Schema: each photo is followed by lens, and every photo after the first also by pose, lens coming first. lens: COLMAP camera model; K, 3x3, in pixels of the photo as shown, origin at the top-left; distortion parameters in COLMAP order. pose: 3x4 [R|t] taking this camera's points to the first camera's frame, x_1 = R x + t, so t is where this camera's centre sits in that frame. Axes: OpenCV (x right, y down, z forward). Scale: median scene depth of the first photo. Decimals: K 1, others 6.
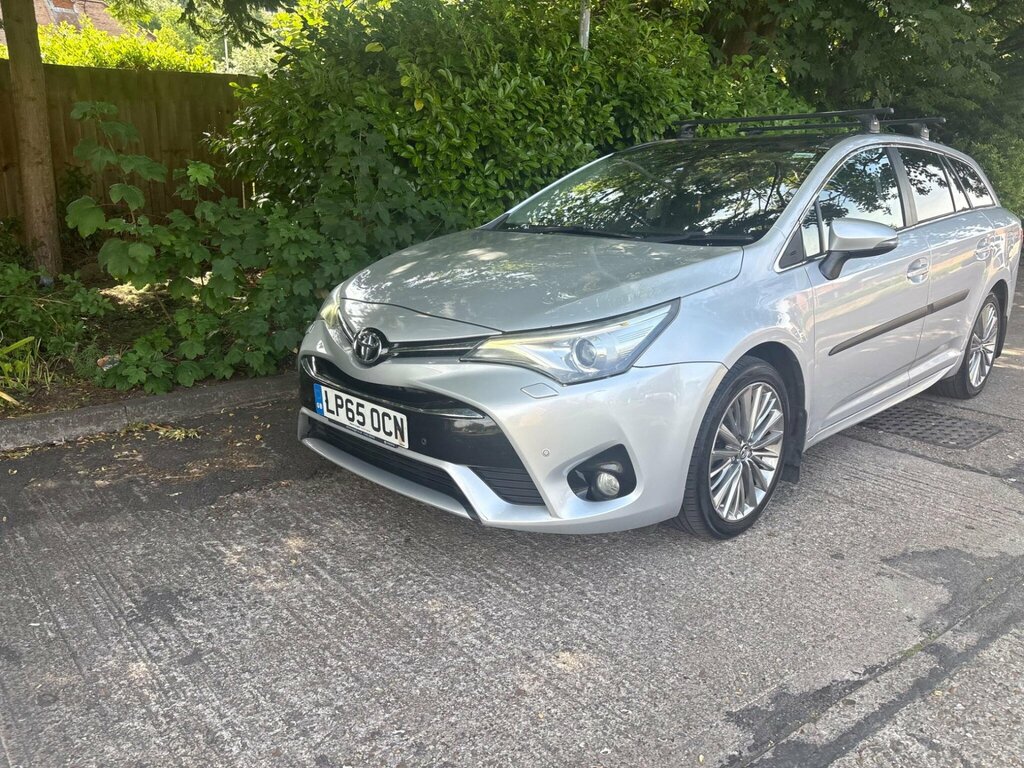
lens RADIAL K [[741.9, 0, 515.7], [0, 741.9, 385.7], [0, 0, 1]] dist [0.049885, -0.045199]
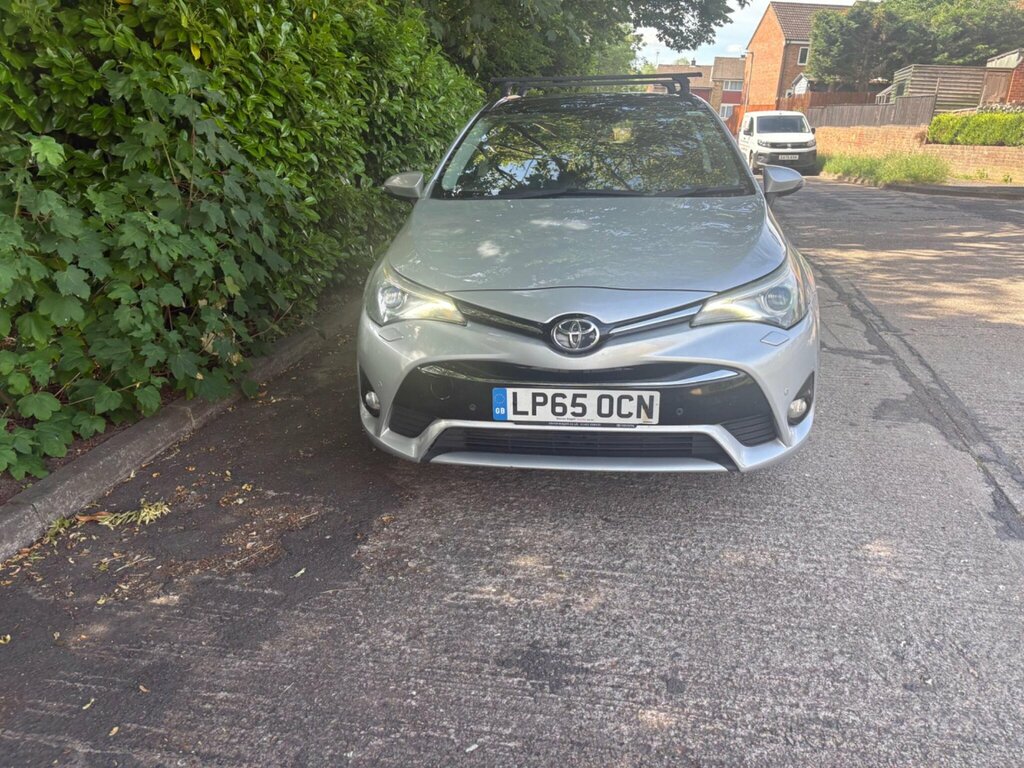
lens RADIAL K [[758.8, 0, 496.3], [0, 758.8, 378.0], [0, 0, 1]] dist [0.061862, -0.050734]
pose [[0.788845, -0.218574, 0.574412, -0.541270], [0.189384, 0.975592, 0.111148, -0.079151], [-0.584686, 0.021106, 0.810985, 0.176277]]
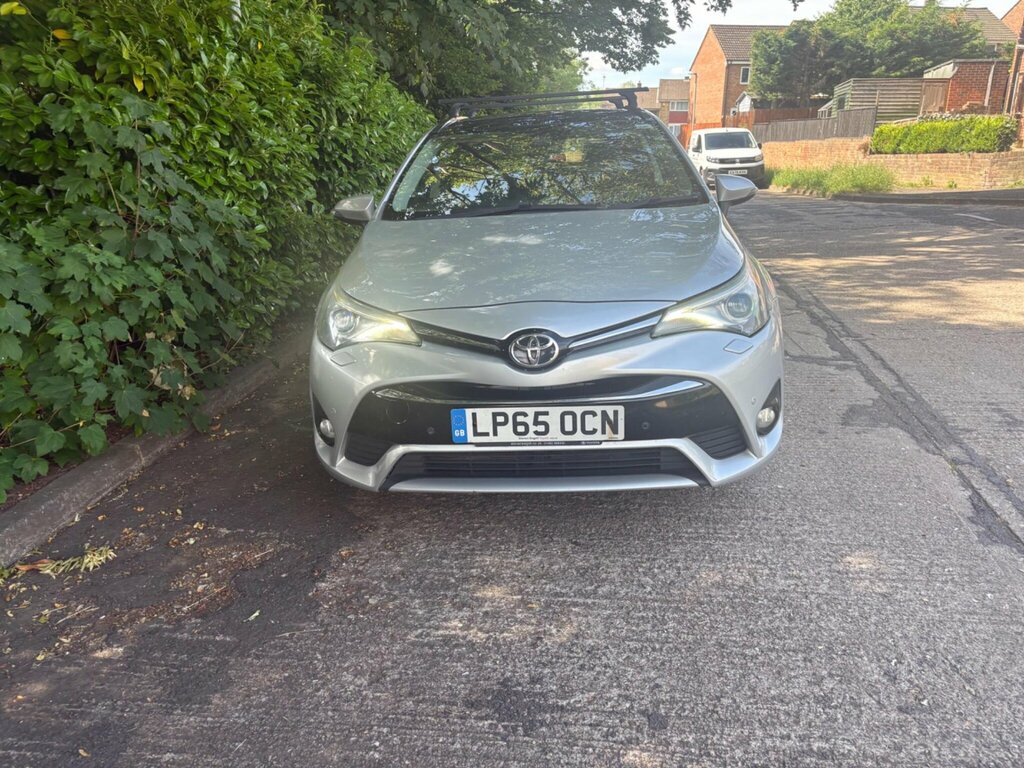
lens RADIAL K [[759.3, 0, 473.0], [0, 759.3, 362.7], [0, 0, 1]] dist [0.065213, -0.056595]
pose [[0.768905, -0.222289, 0.599477, -0.524663], [0.229080, 0.971148, 0.066283, -0.074125], [-0.596915, 0.086363, 0.797643, 0.192257]]
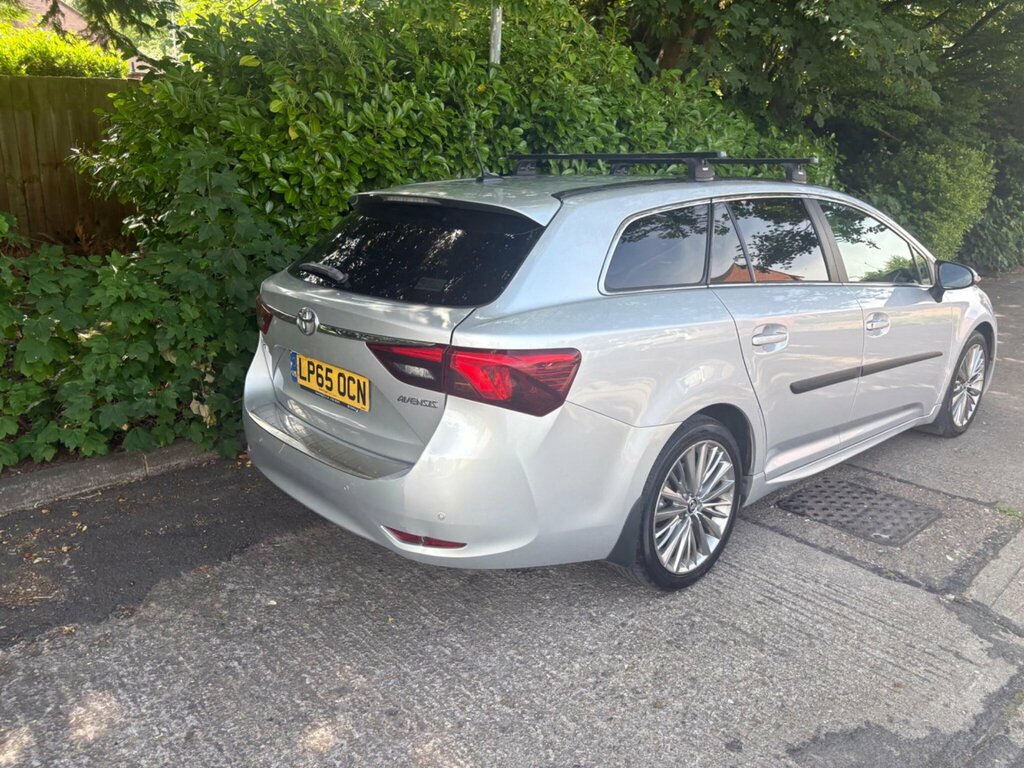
lens RADIAL K [[750.2, 0, 512.6], [0, 750.2, 378.6], [0, 0, 1]] dist [0.027143, -0.013184]
pose [[0.999007, -0.007735, 0.043888, 0.107020], [0.007609, 0.999966, 0.003037, -0.110441], [-0.043910, -0.002700, 0.999032, 0.135450]]
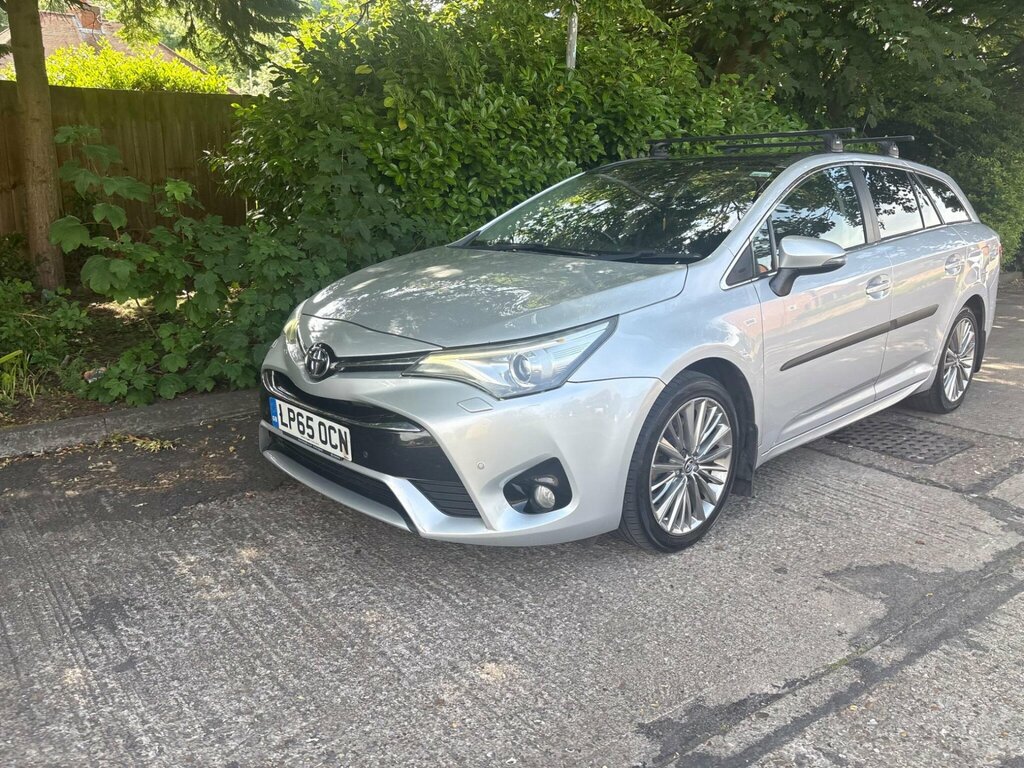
lens RADIAL K [[741.0, 0, 516.5], [0, 741.0, 377.3], [0, 0, 1]] dist [0.044319, -0.032582]
pose [[0.999726, 0.002251, -0.023296, 0.063940], [-0.002876, 0.999636, -0.026825, -0.002705], [0.023227, 0.026885, 0.999369, -0.012962]]
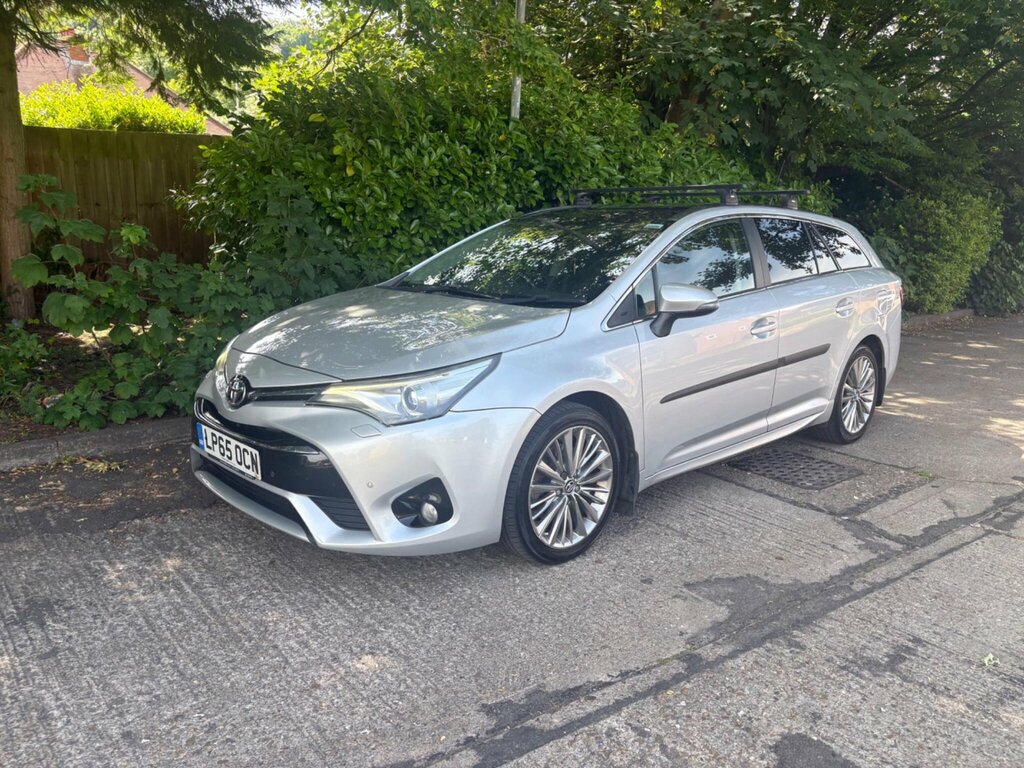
lens RADIAL K [[739.6, 0, 502.8], [0, 739.6, 386.7], [0, 0, 1]] dist [0.058795, -0.055681]
pose [[0.999722, 0.011052, -0.020818, 0.153356], [-0.012162, 0.998468, -0.053972, -0.001448], [0.020190, 0.054210, 0.998325, -0.095557]]
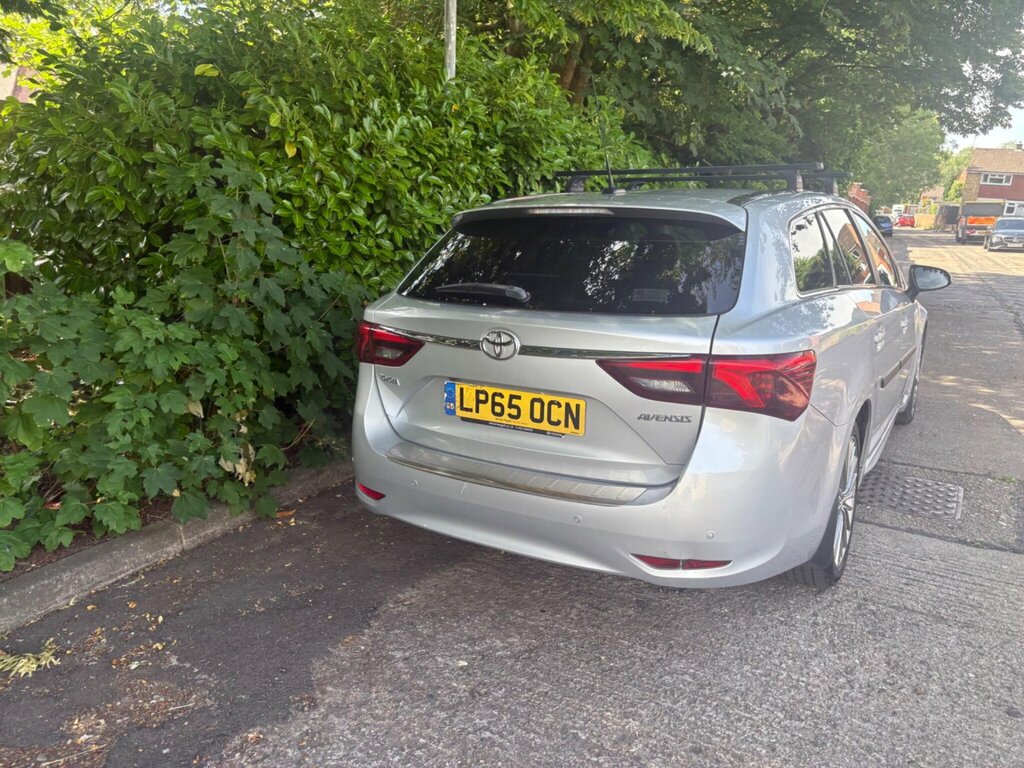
lens RADIAL K [[754.0, 0, 516.0], [0, 754.0, 389.9], [0, 0, 1]] dist [0.039628, -0.029724]
pose [[0.946201, -0.083222, 0.312695, -0.220821], [0.091894, 0.995683, -0.013070, -0.114584], [-0.310258, 0.041101, 0.949764, 0.225427]]
